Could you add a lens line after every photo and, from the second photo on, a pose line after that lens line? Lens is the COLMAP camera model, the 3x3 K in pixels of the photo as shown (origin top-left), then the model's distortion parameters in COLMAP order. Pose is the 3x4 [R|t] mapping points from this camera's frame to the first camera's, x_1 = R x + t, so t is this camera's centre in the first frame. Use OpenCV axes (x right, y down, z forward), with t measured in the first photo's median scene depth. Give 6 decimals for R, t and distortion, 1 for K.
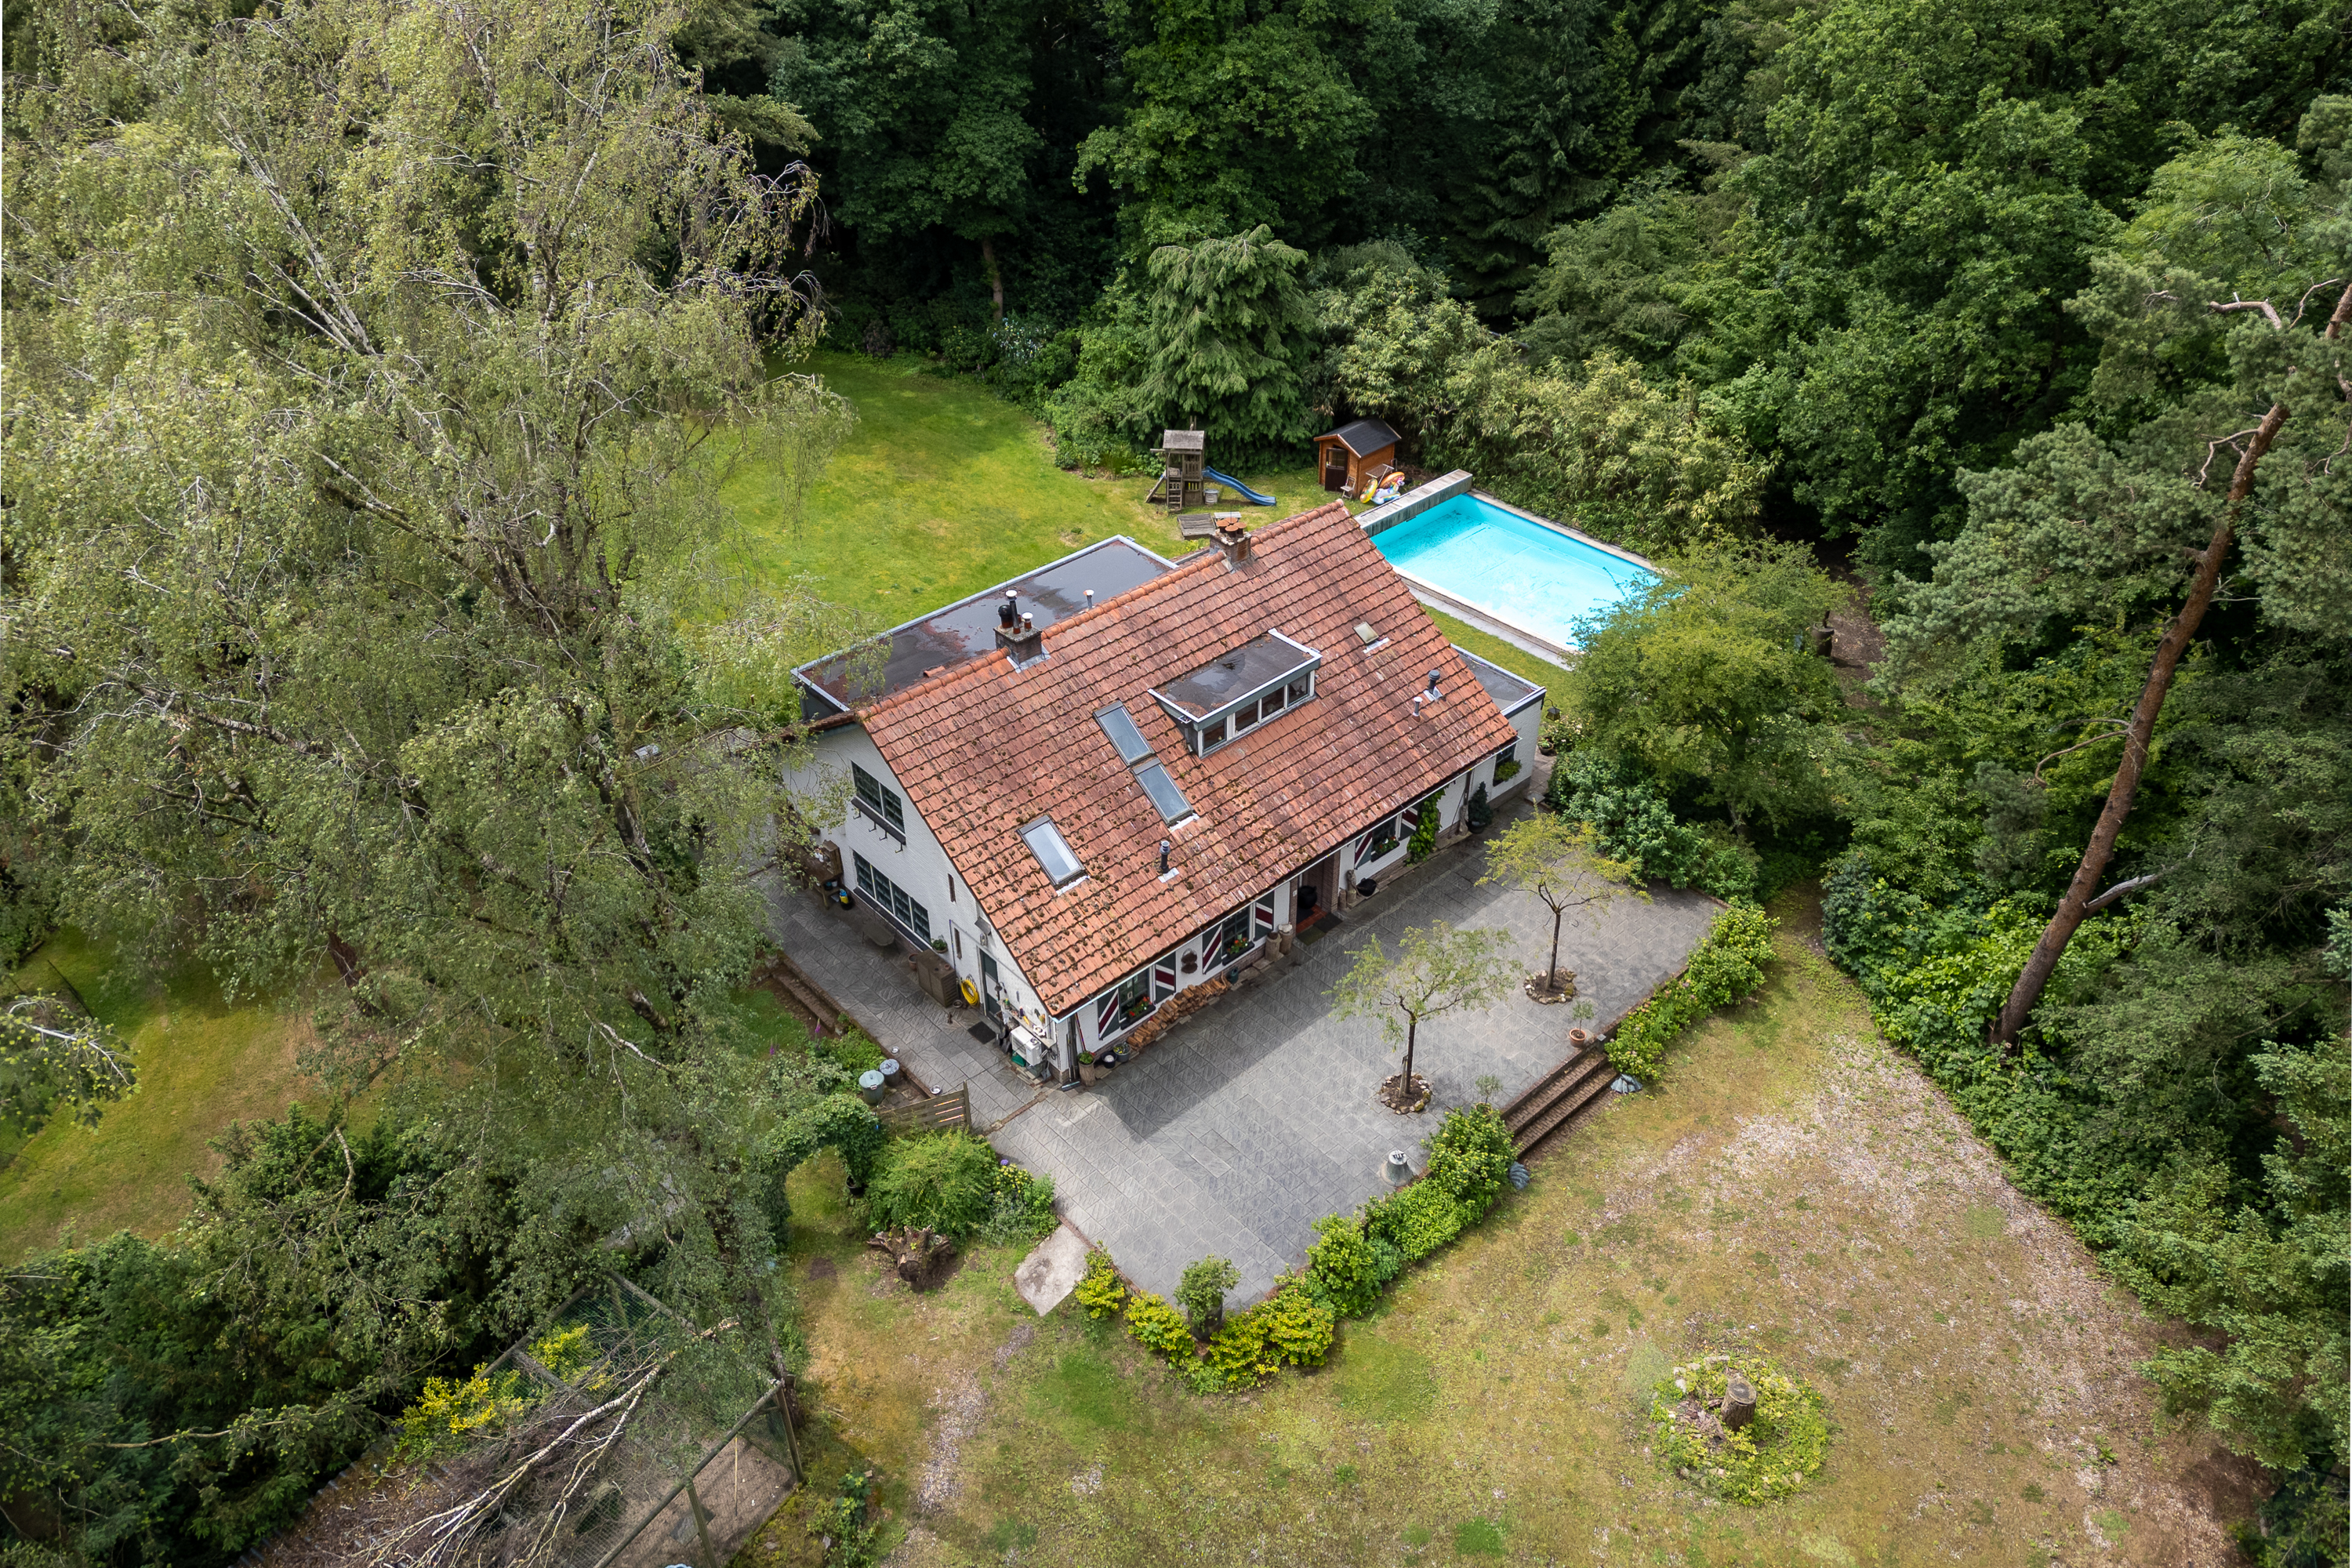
lens RADIAL K [[1631.4, 0, 1176.0], [0, 1631.4, 784.0], [0, 0, 1]] dist [0.046028, -0.046837]
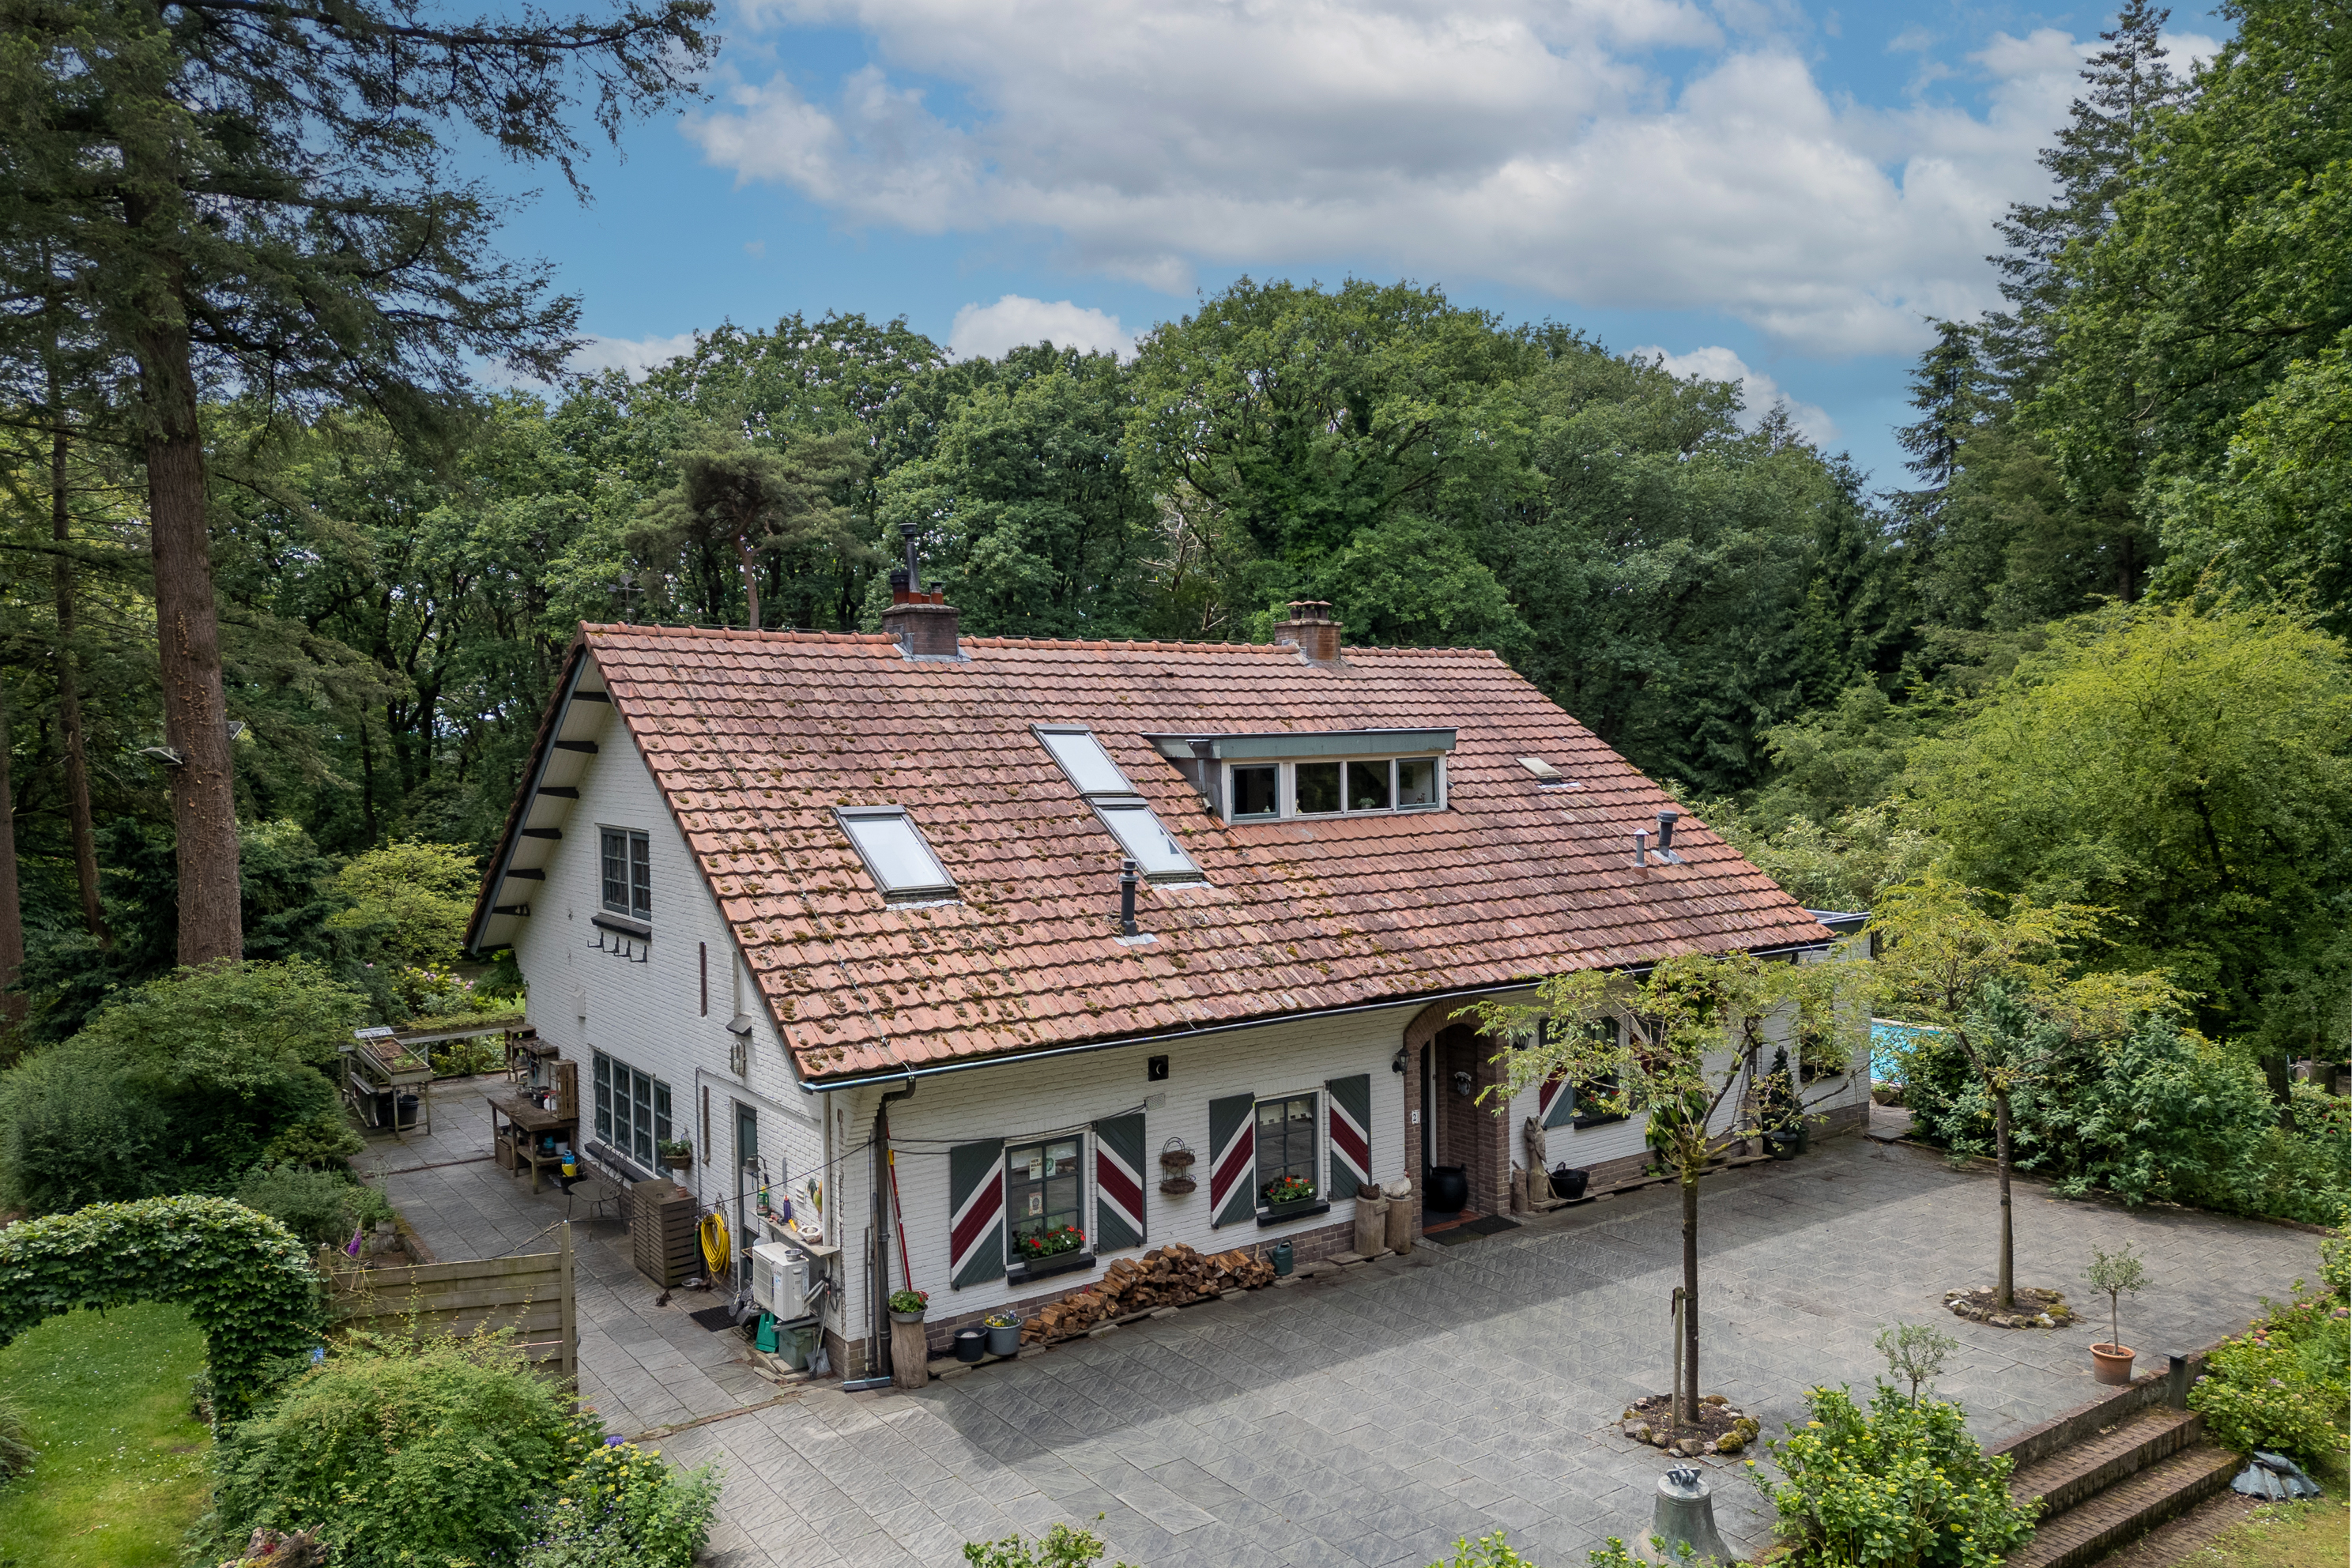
lens RADIAL K [[1675.1, 0, 1176.0], [0, 1675.1, 784.0], [0, 0, 1]] dist [0.011401, 0.003305]
pose [[0.993479, 0.002741, -0.113981, 0.063596], [-0.065253, 0.833457, -0.548718, 0.288307], [0.093494, 0.552578, 0.828201, 0.566728]]
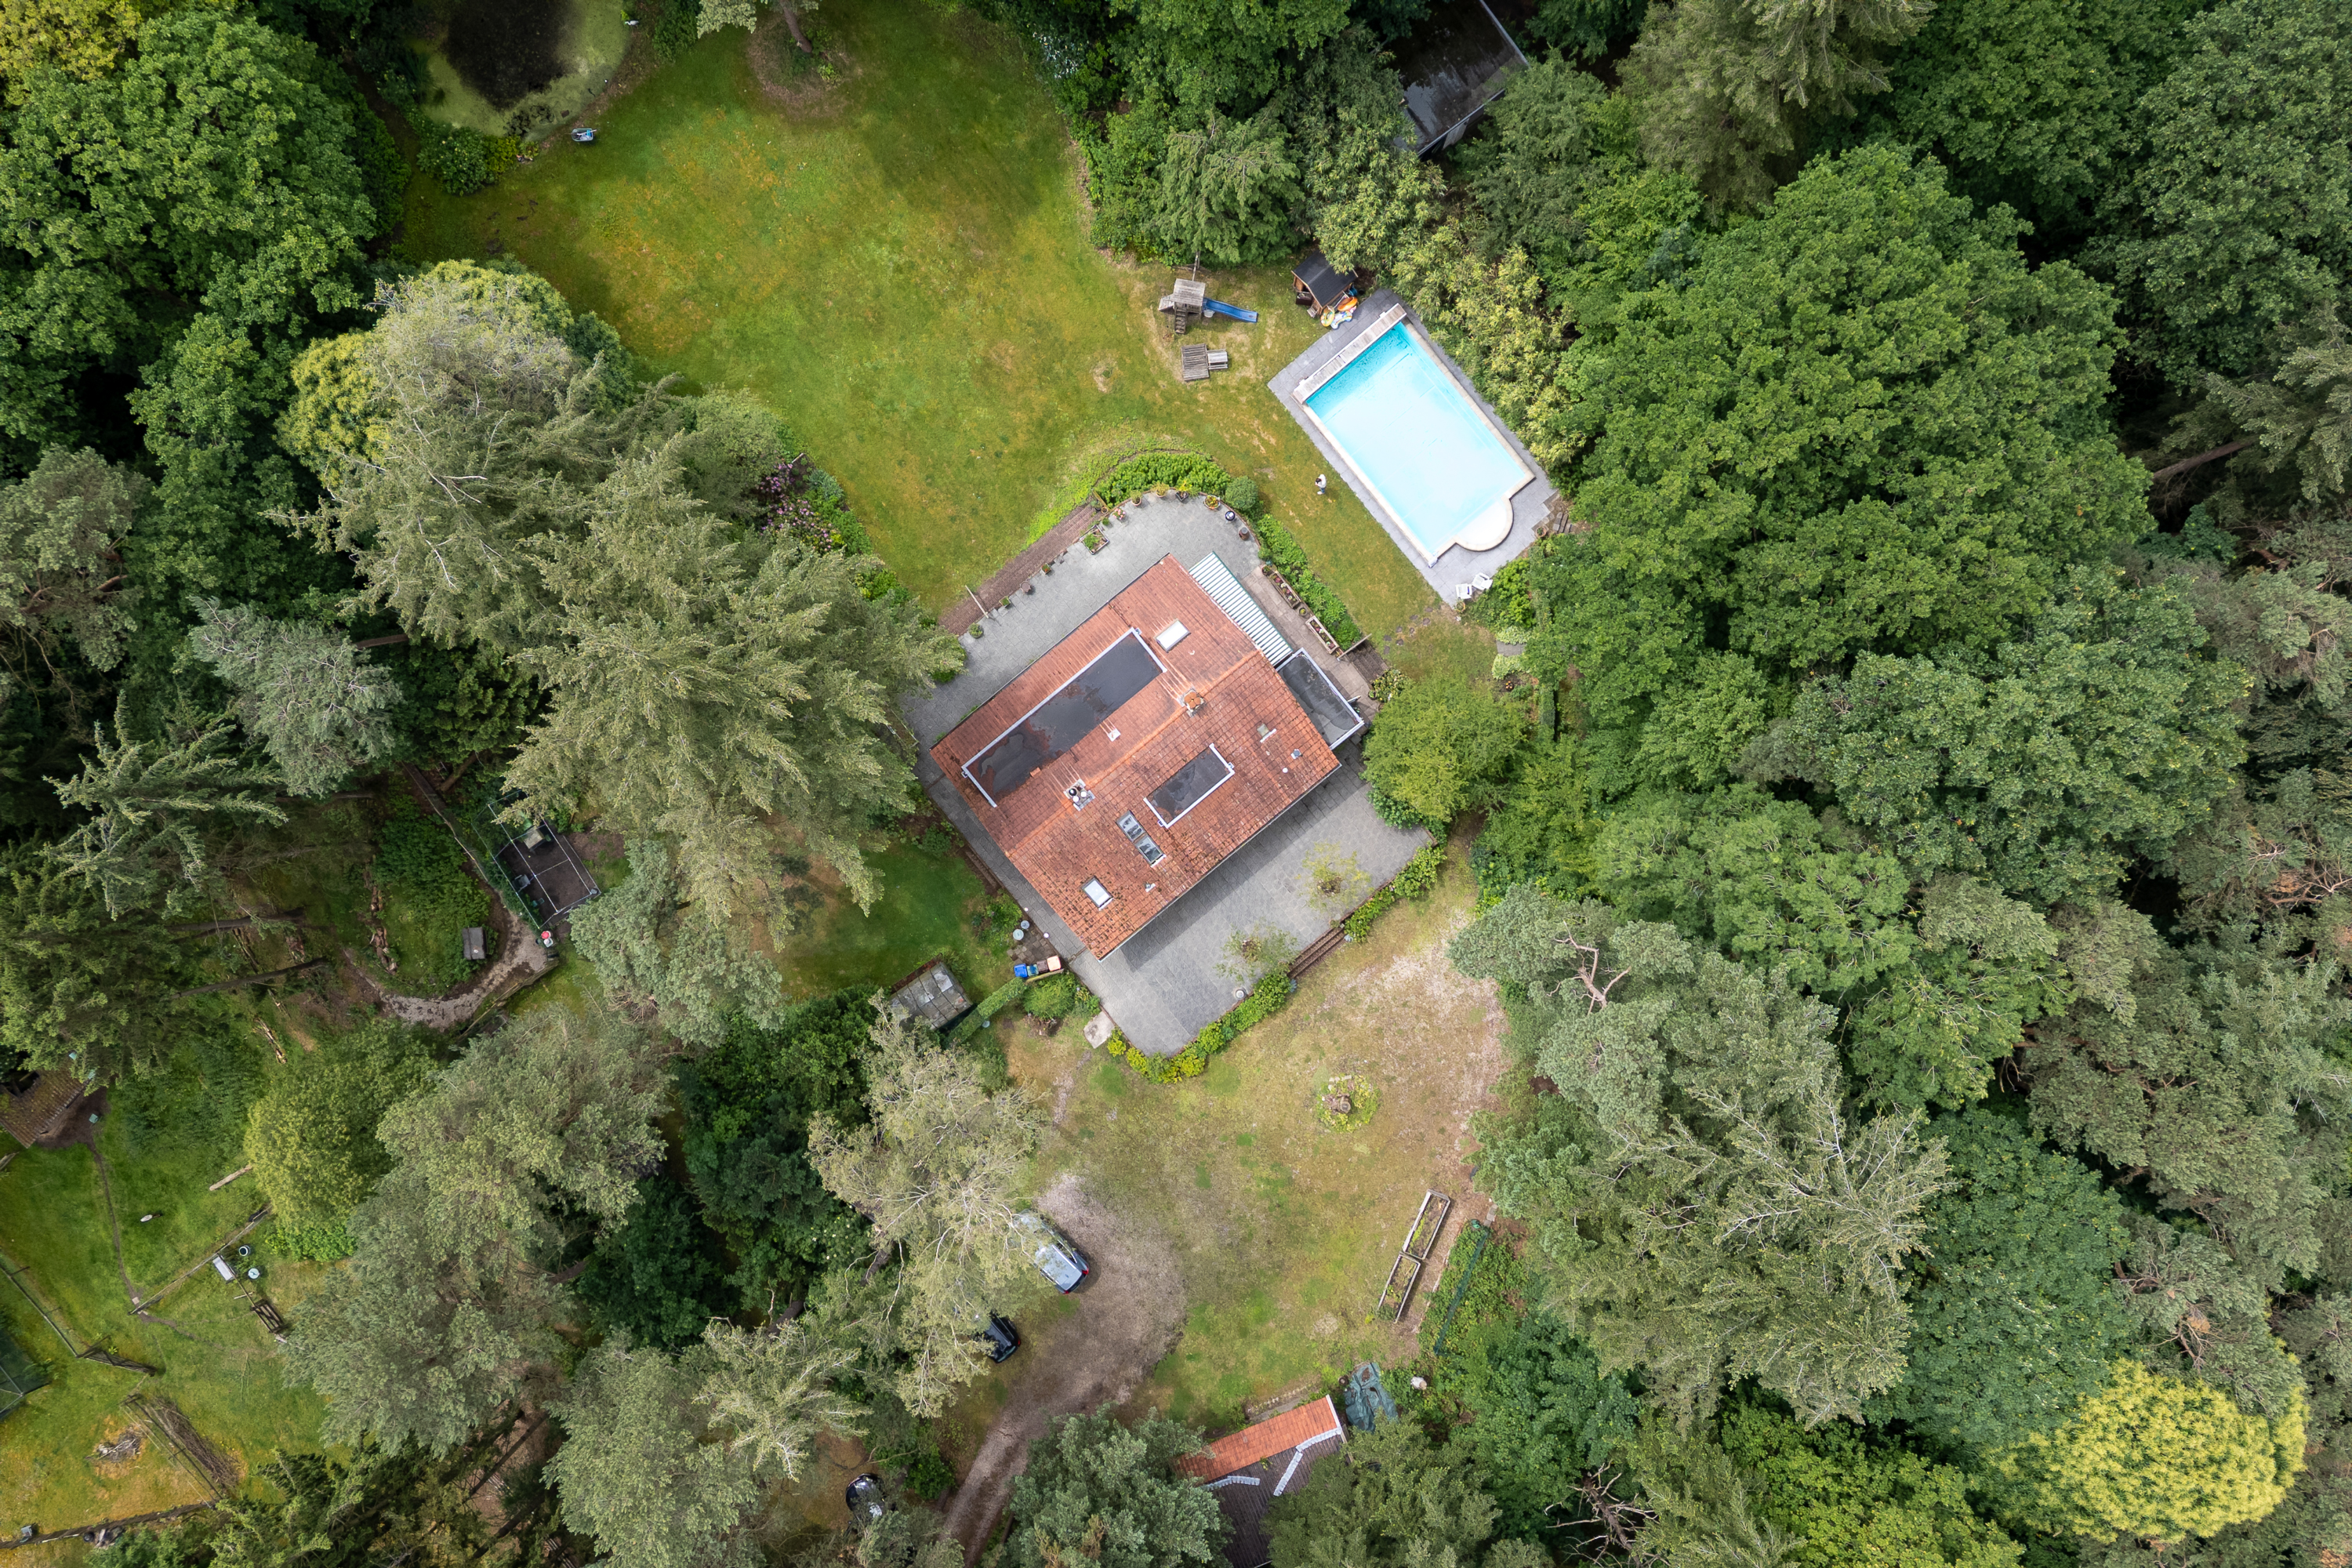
lens RADIAL K [[1631.4, 0, 1176.0], [0, 1631.4, 784.0], [0, 0, 1]] dist [0.046028, -0.046837]
pose [[0.998798, 0.047870, 0.010526, 0.000117], [-0.036371, 0.579914, 0.813865, -1.790487], [0.032856, -0.813270, 0.580959, -0.143895]]
